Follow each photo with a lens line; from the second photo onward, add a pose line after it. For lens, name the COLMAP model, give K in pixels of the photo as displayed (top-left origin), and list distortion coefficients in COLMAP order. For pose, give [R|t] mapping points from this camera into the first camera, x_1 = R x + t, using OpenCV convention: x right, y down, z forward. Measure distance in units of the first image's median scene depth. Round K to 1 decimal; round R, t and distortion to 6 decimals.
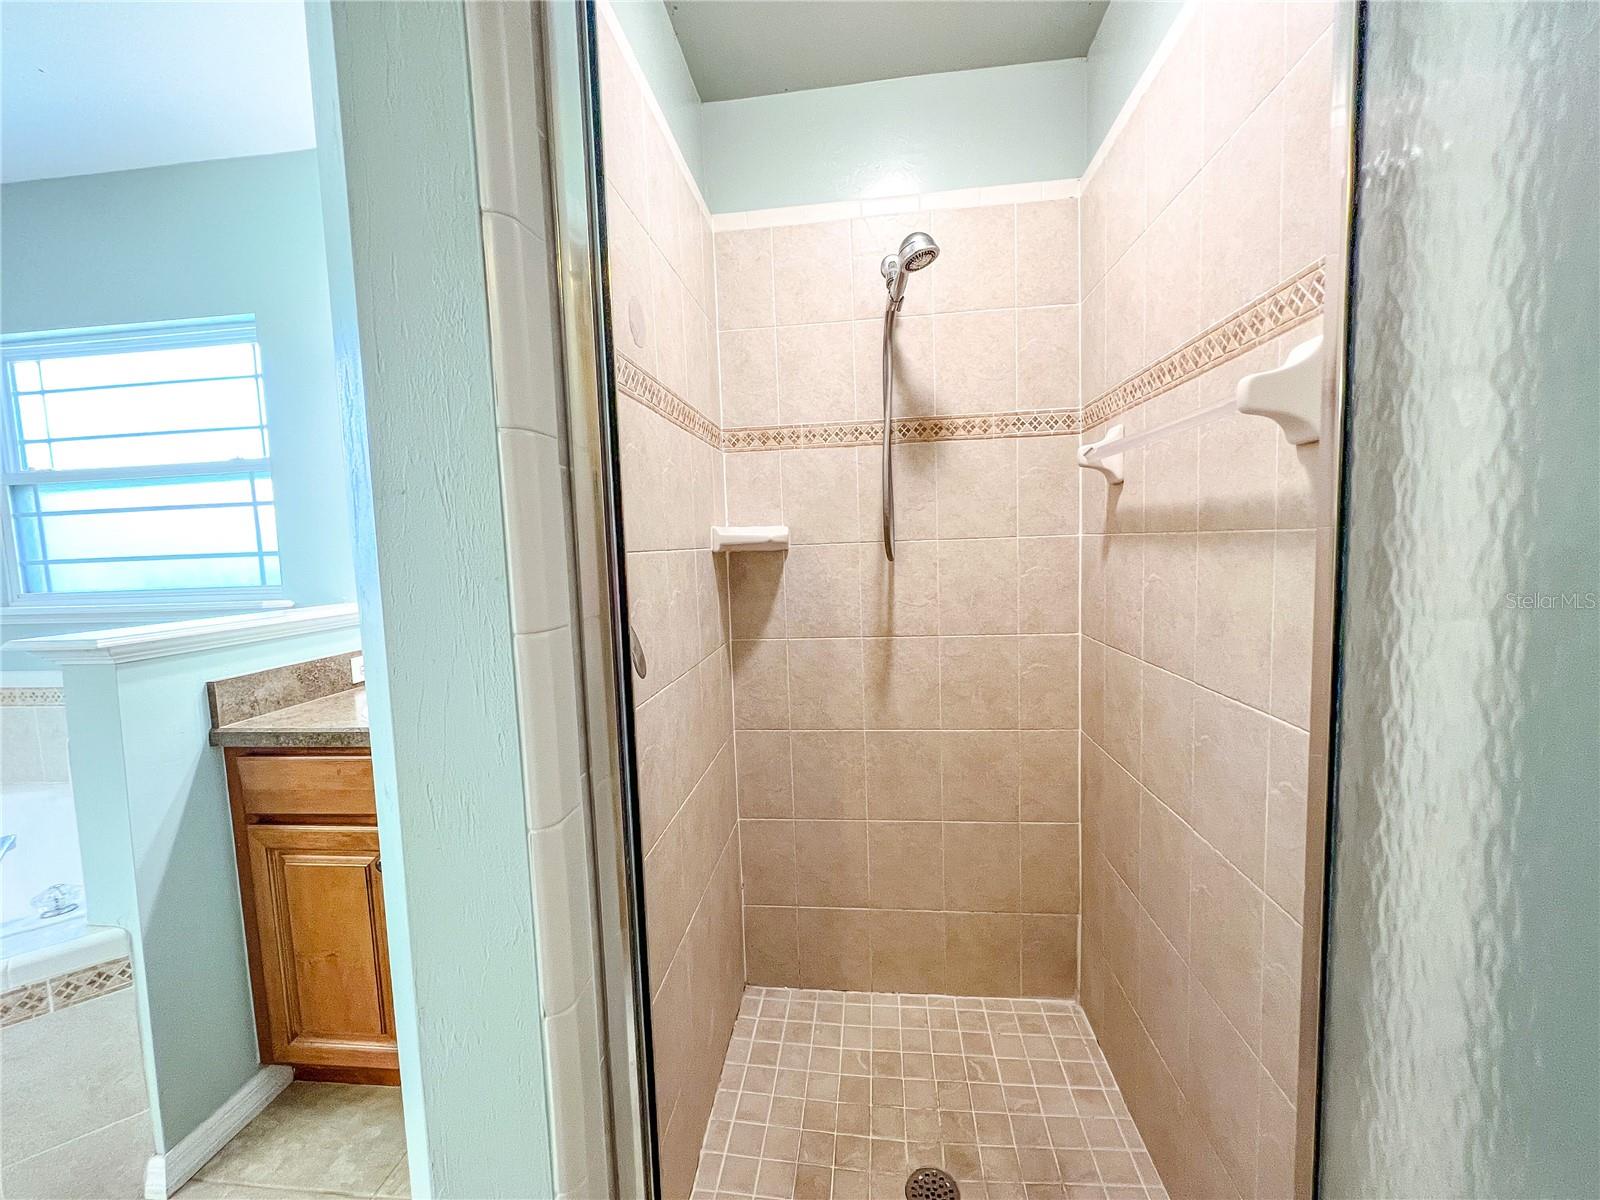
lens RADIAL K [[644.0, 0, 797.4], [0, 644.0, 600.1], [0, 0, 1]] dist [-0.003007, 0.000725]
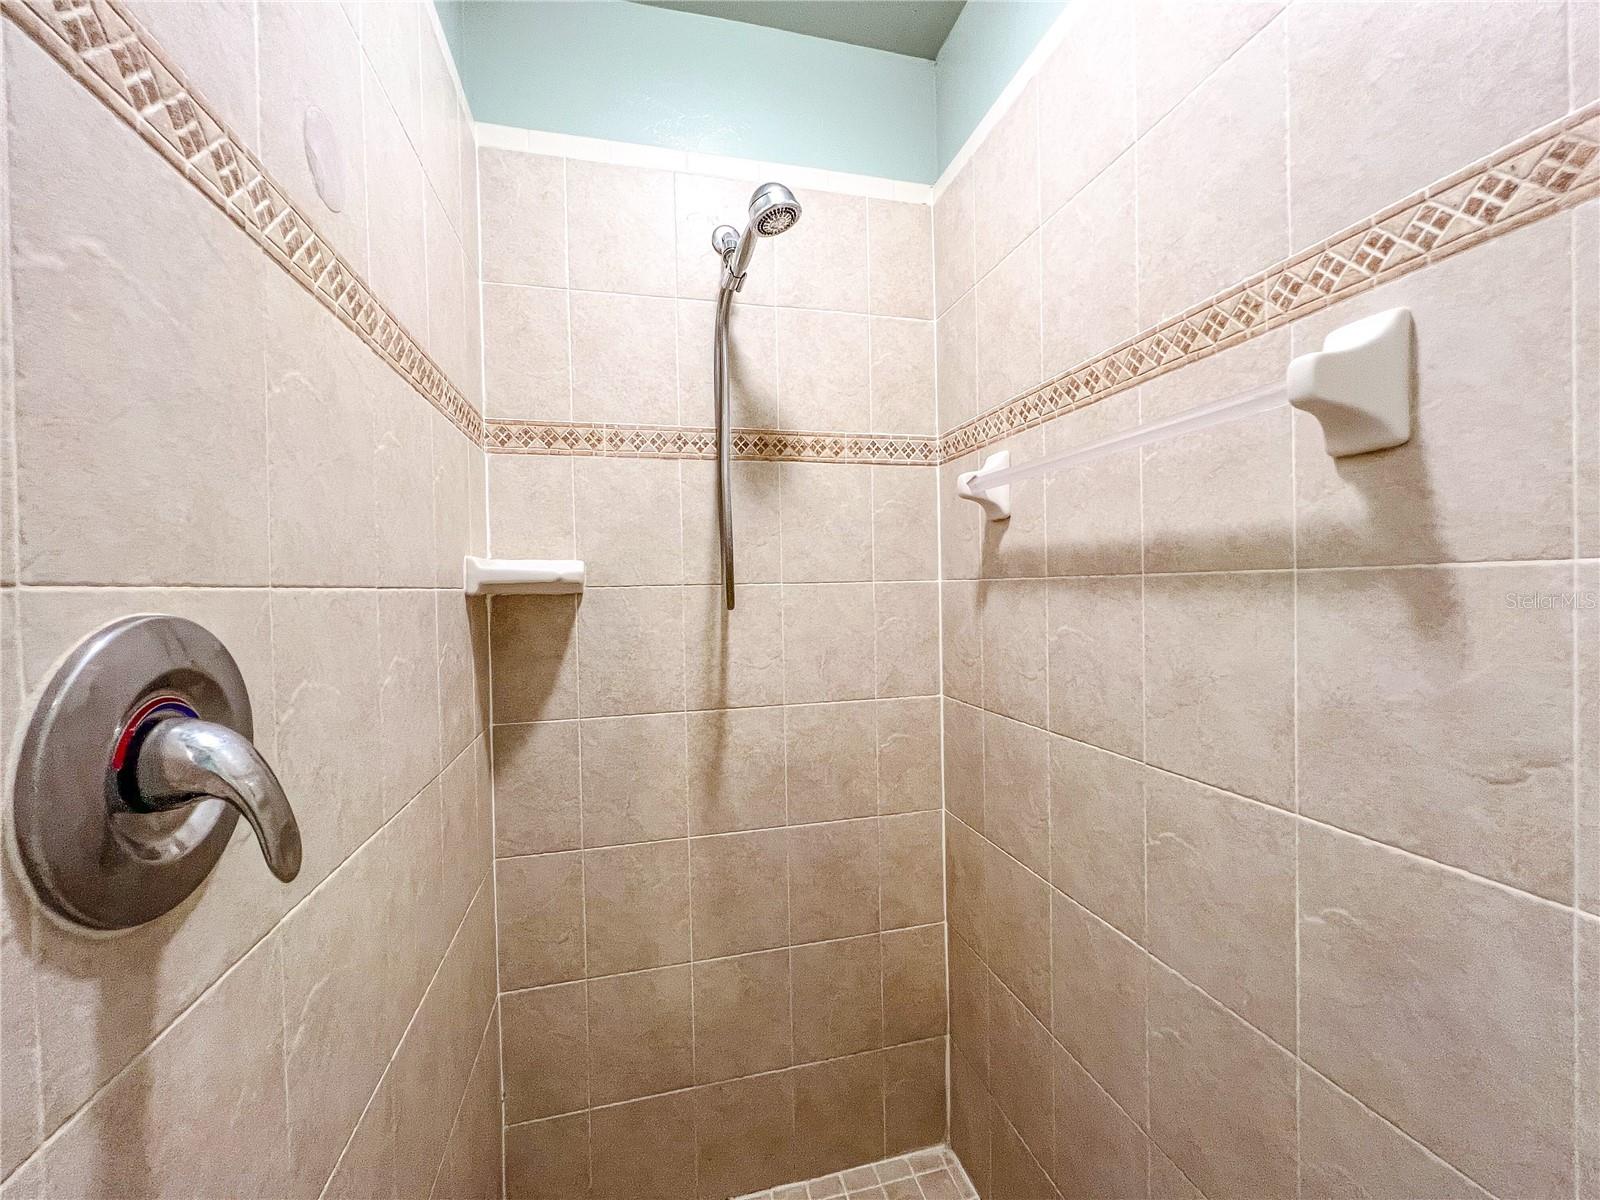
lens RADIAL K [[644.0, 0, 798.8], [0, 644.0, 598.8], [0, 0, 1]] dist [-0.003007, 0.000725]
pose [[0.936819, 0.011263, 0.349633, -0.039653], [0.017066, 0.996820, -0.077838, -0.012595], [-0.349398, 0.078887, 0.933648, 0.248946]]
